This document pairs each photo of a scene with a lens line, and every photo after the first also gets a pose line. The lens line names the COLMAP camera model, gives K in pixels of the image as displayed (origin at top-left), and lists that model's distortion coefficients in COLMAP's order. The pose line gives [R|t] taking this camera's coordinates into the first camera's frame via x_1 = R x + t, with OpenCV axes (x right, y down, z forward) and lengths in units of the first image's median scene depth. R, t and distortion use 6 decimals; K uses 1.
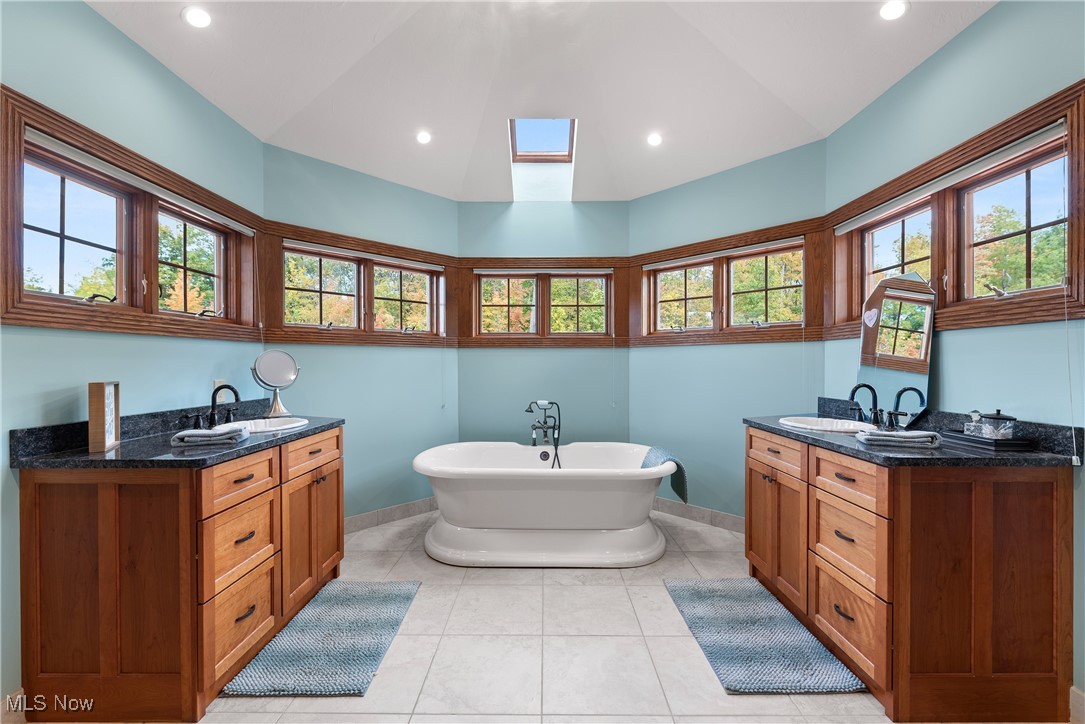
lens RADIAL K [[452.6, 0, 536.4], [0, 452.6, 366.5], [0, 0, 1]] dist [0.004063, -0.001035]
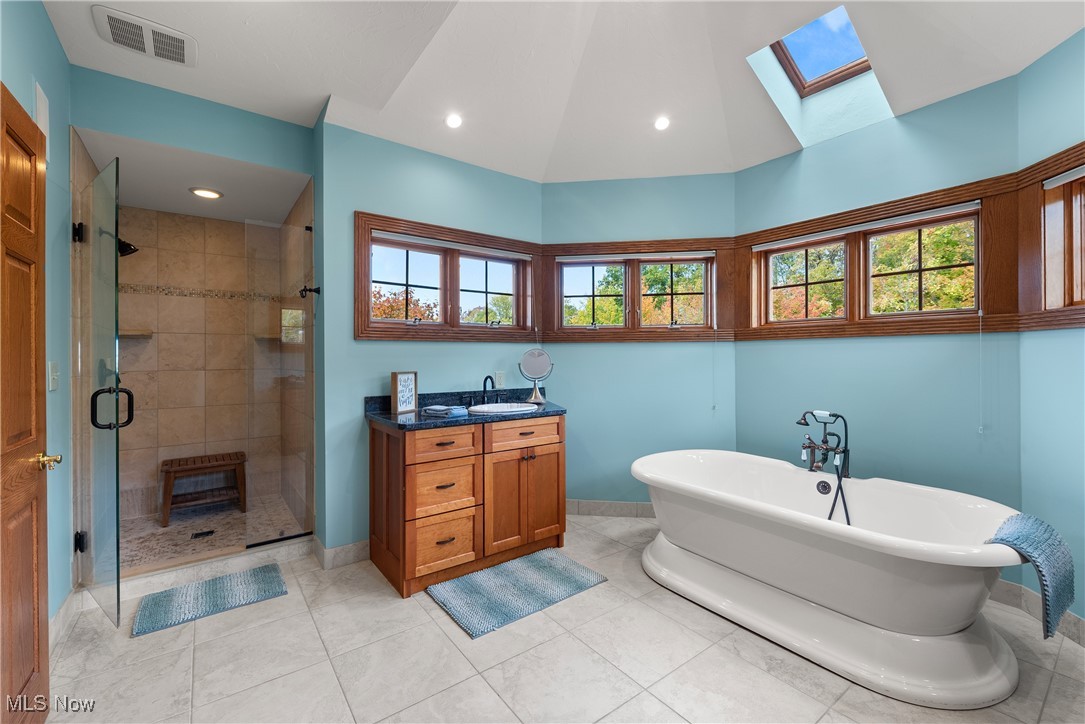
lens RADIAL K [[452.6, 0, 536.5], [0, 452.6, 355.6], [0, 0, 1]] dist [0.004063, -0.001035]
pose [[0.603331, -0.003029, -0.797485, 0.415686], [-0.003075, 0.999977, -0.006124, -0.010038], [0.797485, 0.006148, 0.603307, 0.250064]]
